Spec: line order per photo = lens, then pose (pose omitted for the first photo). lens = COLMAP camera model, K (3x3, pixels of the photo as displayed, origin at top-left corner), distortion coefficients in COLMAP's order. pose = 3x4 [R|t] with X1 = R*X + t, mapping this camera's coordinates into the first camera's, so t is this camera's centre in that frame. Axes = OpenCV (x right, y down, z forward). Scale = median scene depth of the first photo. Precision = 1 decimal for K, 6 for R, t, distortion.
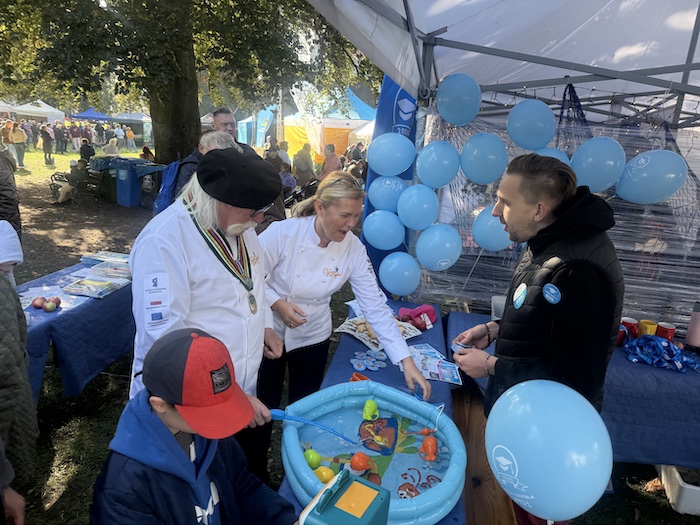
lens RADIAL K [[497.2, 0, 349.0], [0, 497.2, 263.0], [0, 0, 1]] dist [-0.013167, -0.003955]
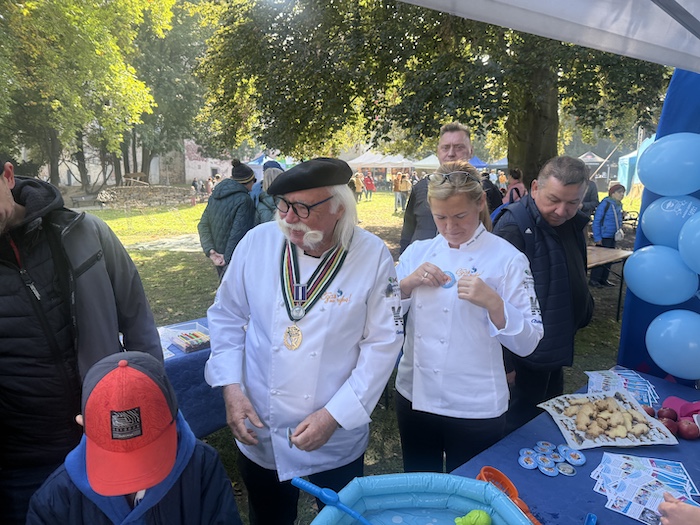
lens RADIAL K [[497.2, 0, 350.1], [0, 497.2, 261.7], [0, 0, 1]] dist [-0.013167, -0.003955]
pose [[0.723614, 0.048304, -0.688512, 0.229308], [-0.112581, 0.992449, -0.048694, -0.004561], [0.680961, 0.112749, 0.723588, 0.229865]]
